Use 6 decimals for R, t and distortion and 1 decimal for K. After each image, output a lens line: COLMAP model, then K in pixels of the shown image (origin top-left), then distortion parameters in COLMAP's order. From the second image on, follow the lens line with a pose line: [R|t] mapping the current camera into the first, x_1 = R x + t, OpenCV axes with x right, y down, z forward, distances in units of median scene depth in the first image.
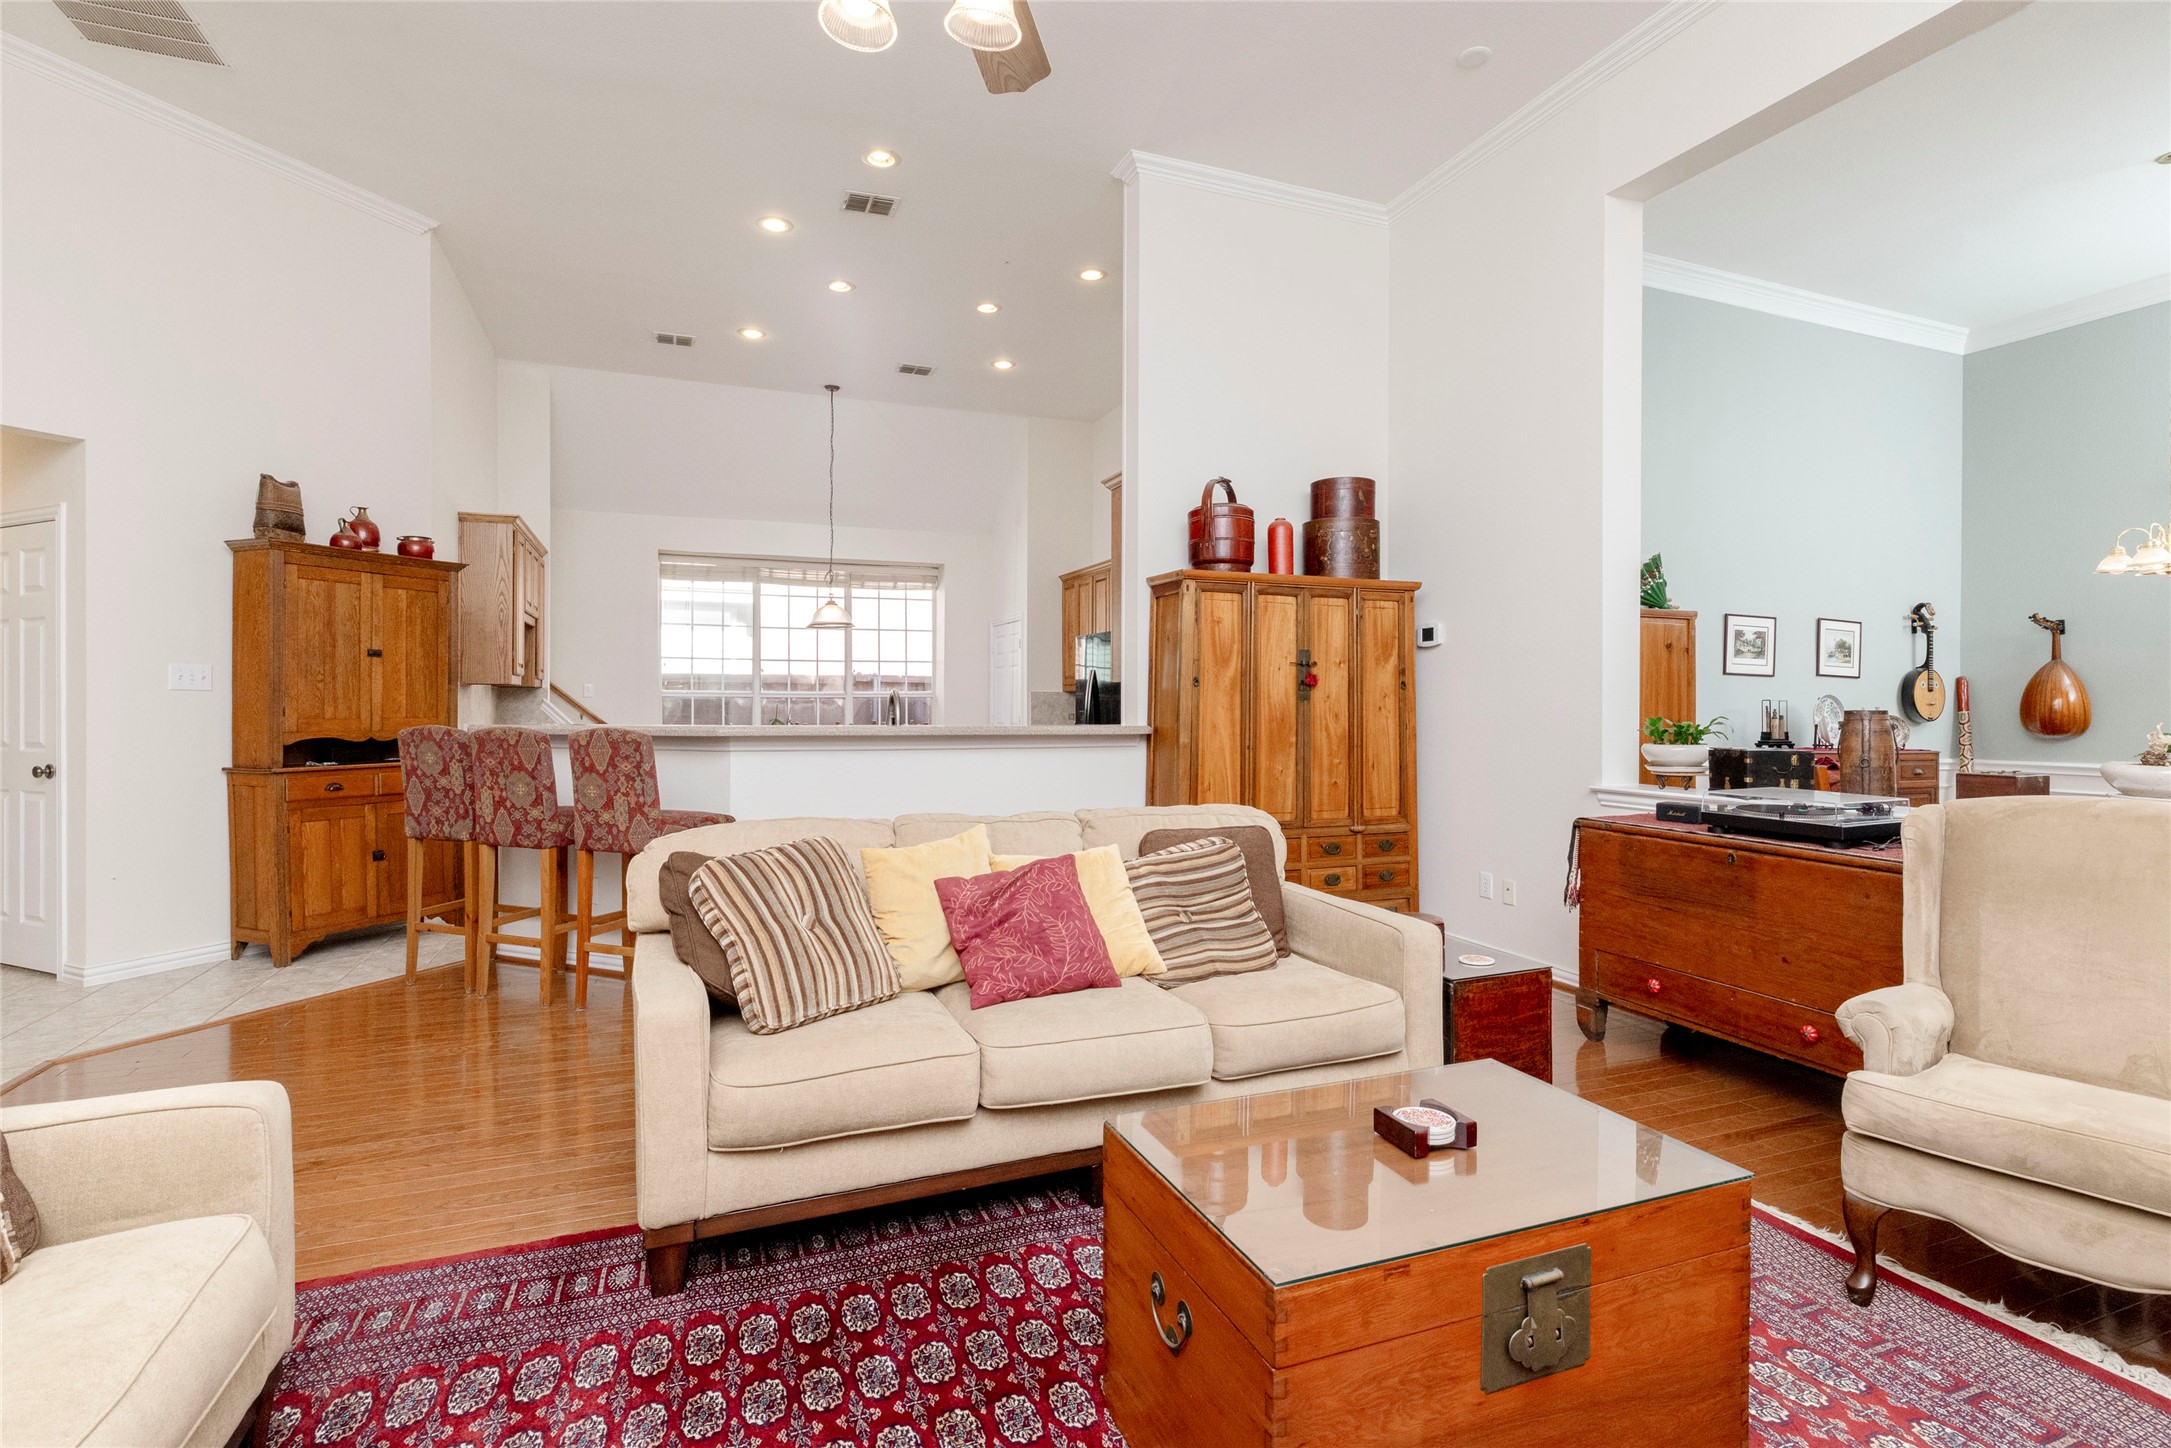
lens RADIAL K [[1026.1, 0, 1073.0], [0, 1026.1, 712.8], [0, 0, 1]] dist [0.000303, 0.000680]
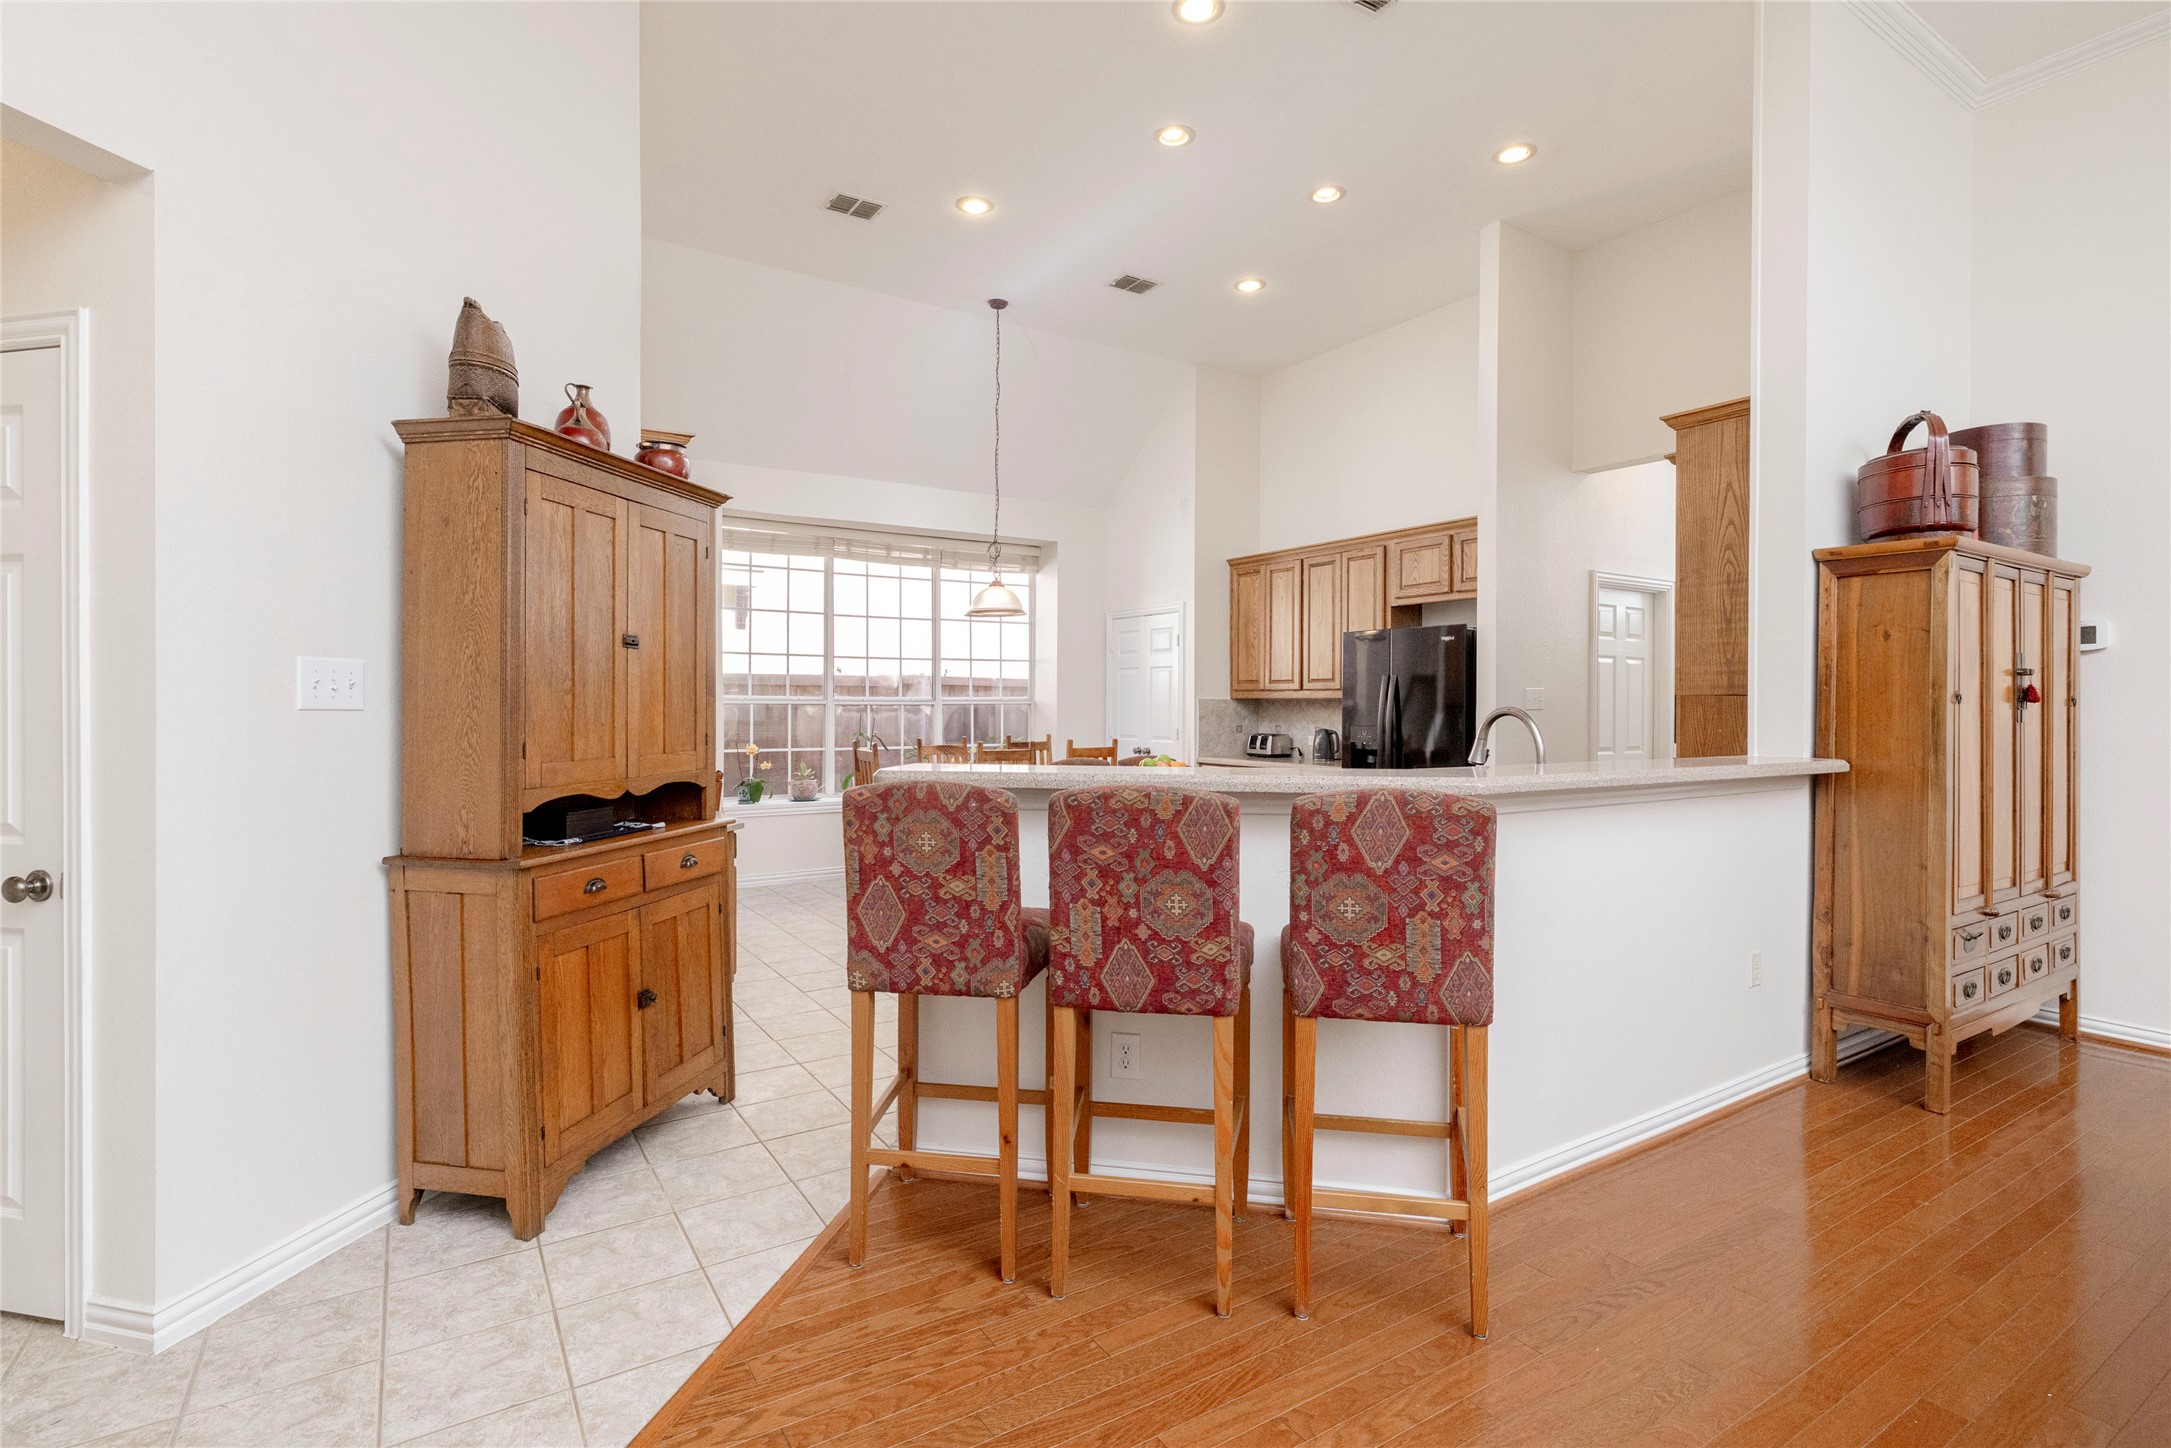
lens RADIAL K [[1026.1, 0, 1076.4], [0, 1026.1, 715.7], [0, 0, 1]] dist [0.000303, 0.000680]
pose [[0.980157, -0.001050, 0.198218, -0.555065], [0.000277, 0.999992, 0.003926, -0.019490], [-0.198220, -0.003793, 0.980150, 0.397866]]
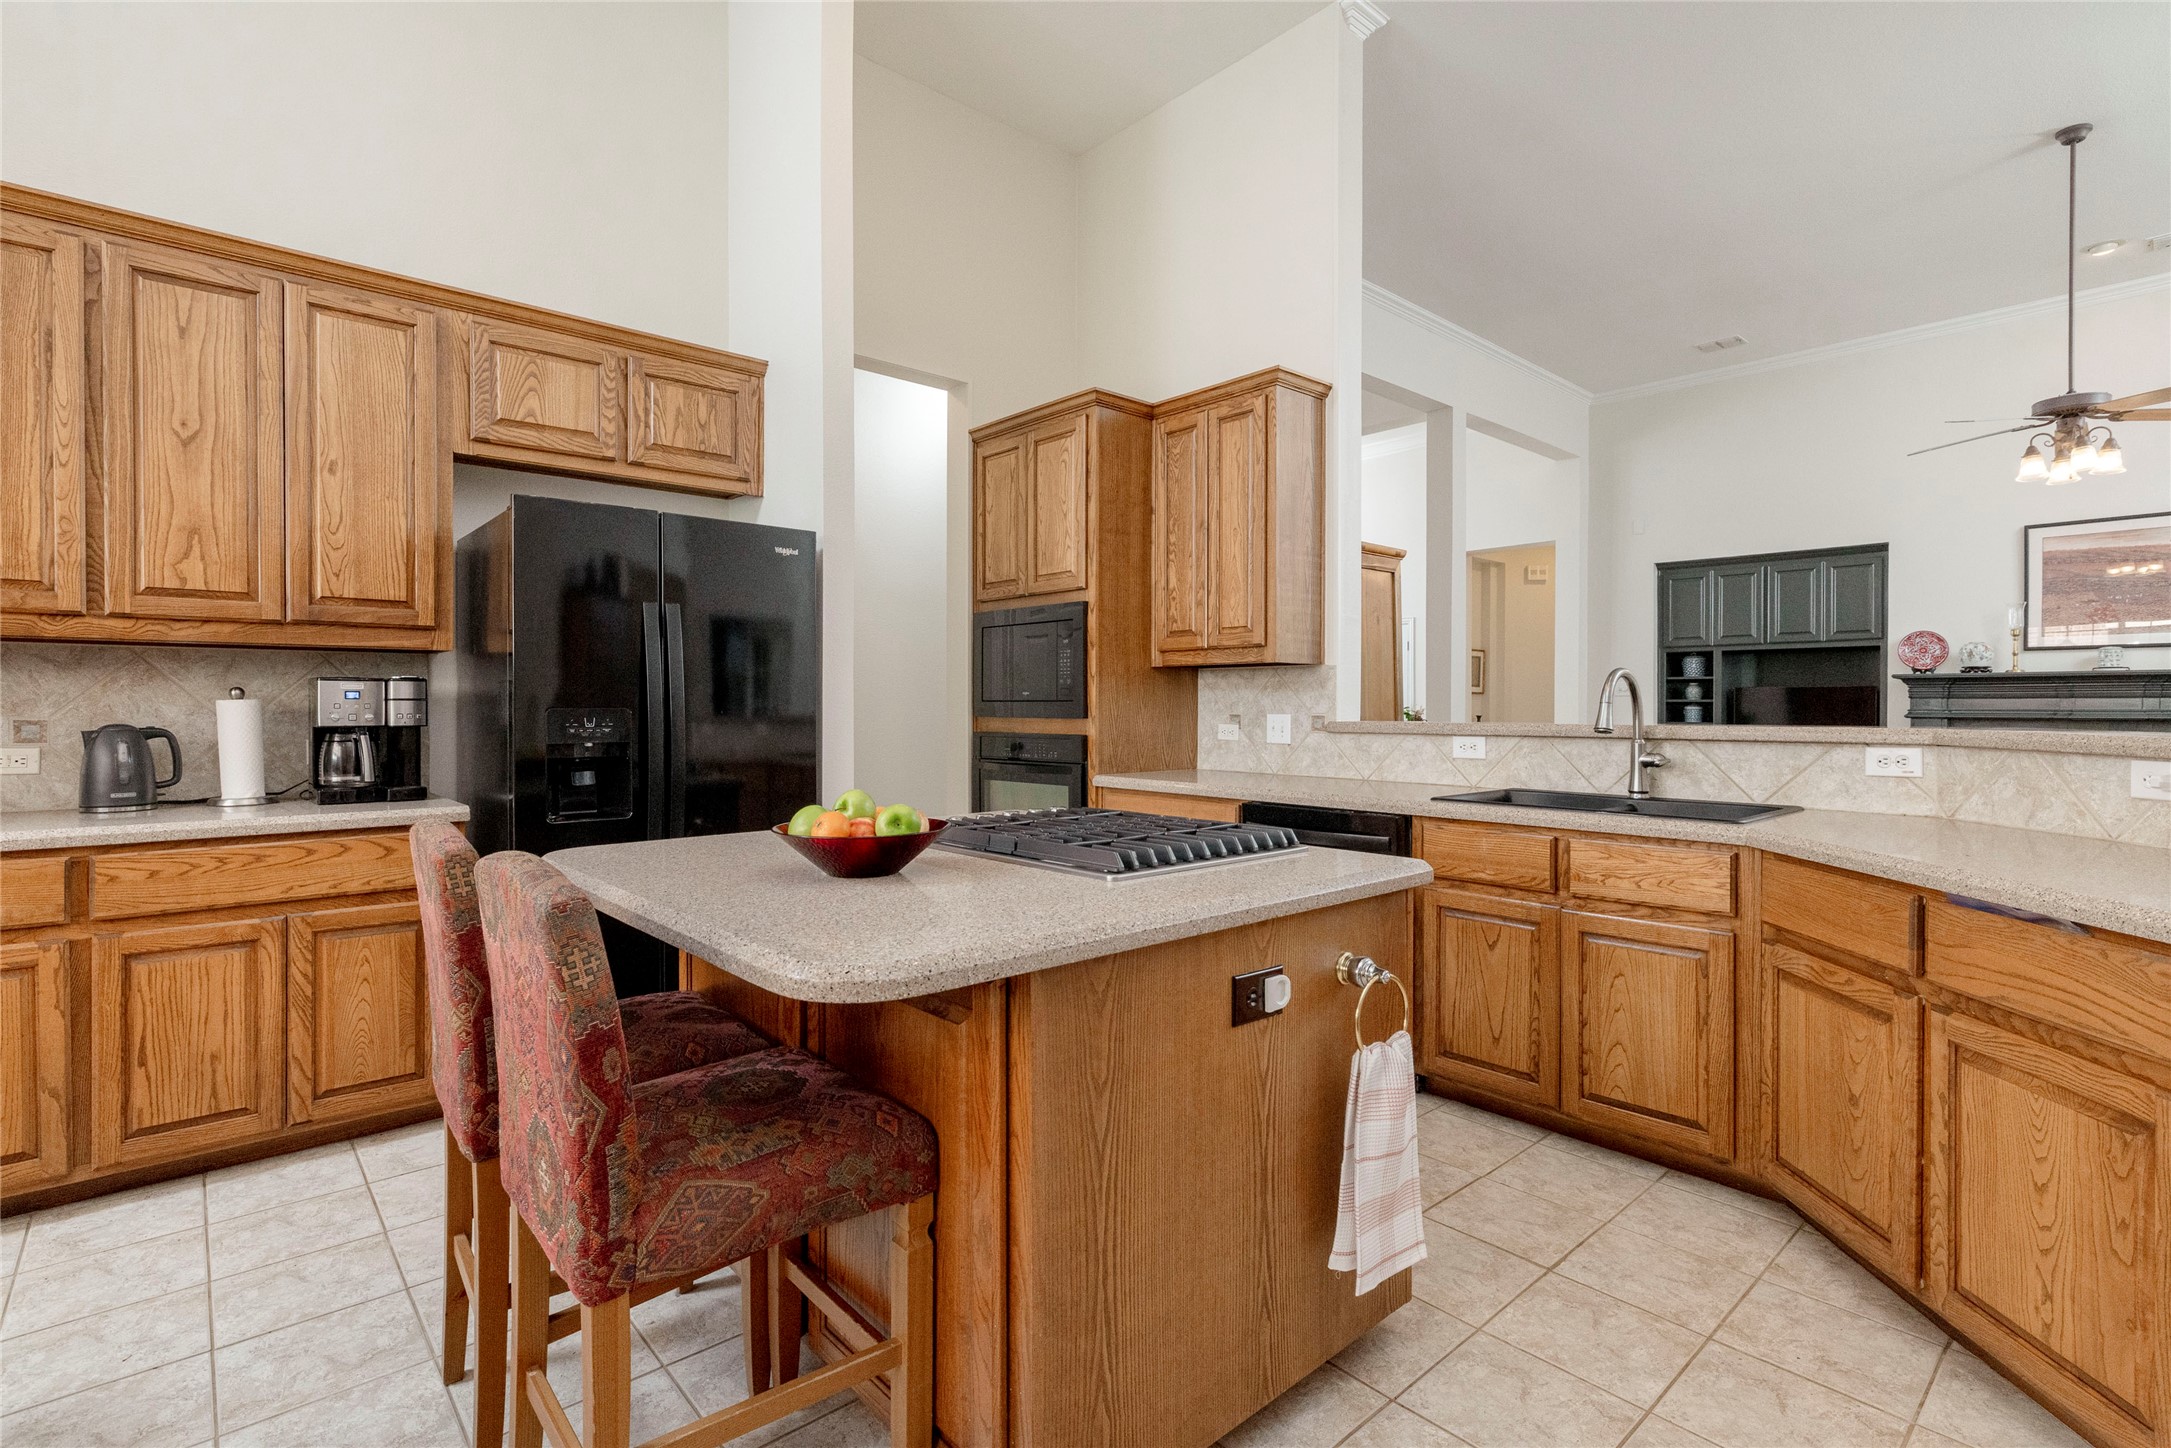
lens RADIAL K [[1026.1, 0, 1086.7], [0, 1026.1, 718.4], [0, 0, 1]] dist [0.000303, 0.000680]
pose [[-0.344255, -0.014851, 0.938759, -0.603517], [0.004640, 0.999836, 0.017518, -0.005337], [-0.938865, 0.010386, -0.344129, 1.454636]]
